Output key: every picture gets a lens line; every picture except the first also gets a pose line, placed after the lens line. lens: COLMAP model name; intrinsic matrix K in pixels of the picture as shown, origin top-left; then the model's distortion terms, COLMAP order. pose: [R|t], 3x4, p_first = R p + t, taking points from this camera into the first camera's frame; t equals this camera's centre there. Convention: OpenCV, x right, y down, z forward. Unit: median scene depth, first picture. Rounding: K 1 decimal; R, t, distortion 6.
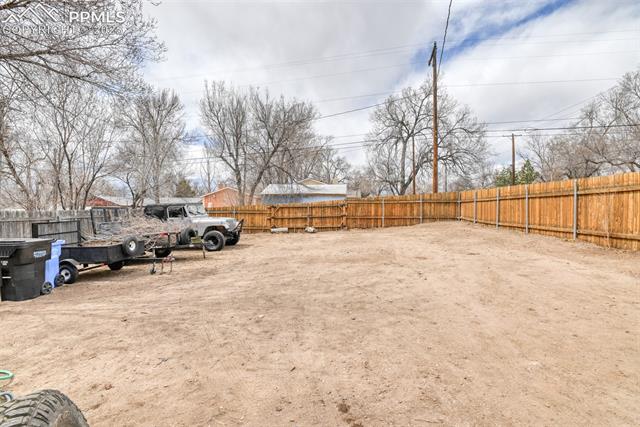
lens RADIAL K [[315.6, 0, 320.0], [0, 315.6, 213.5], [0, 0, 1]] dist [-0.021969, -0.000088]
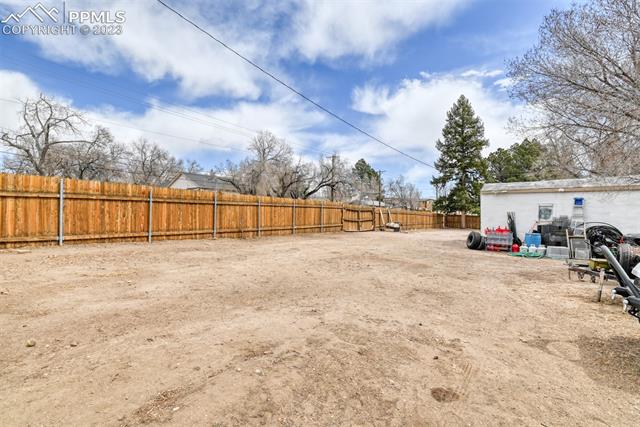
lens RADIAL K [[315.6, 0, 320.0], [0, 315.6, 213.5], [0, 0, 1]] dist [-0.021969, -0.000088]
pose [[-0.866853, 0.009641, 0.498471, -0.230079], [0.012130, 0.999925, 0.001756, -0.015184], [-0.498416, 0.007569, -0.866905, 1.844702]]
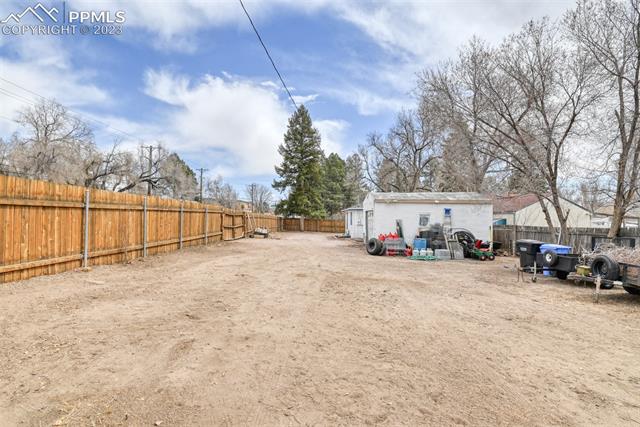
lens RADIAL K [[315.4, 0, 320.0], [0, 315.4, 213.5], [0, 0, 1]] dist [0.070560, -0.061725]
pose [[-0.996516, 0.000996, -0.083392, 0.298320], [0.000768, 0.999996, 0.002761, -0.046231], [0.083394, 0.002688, -0.996513, 1.738082]]
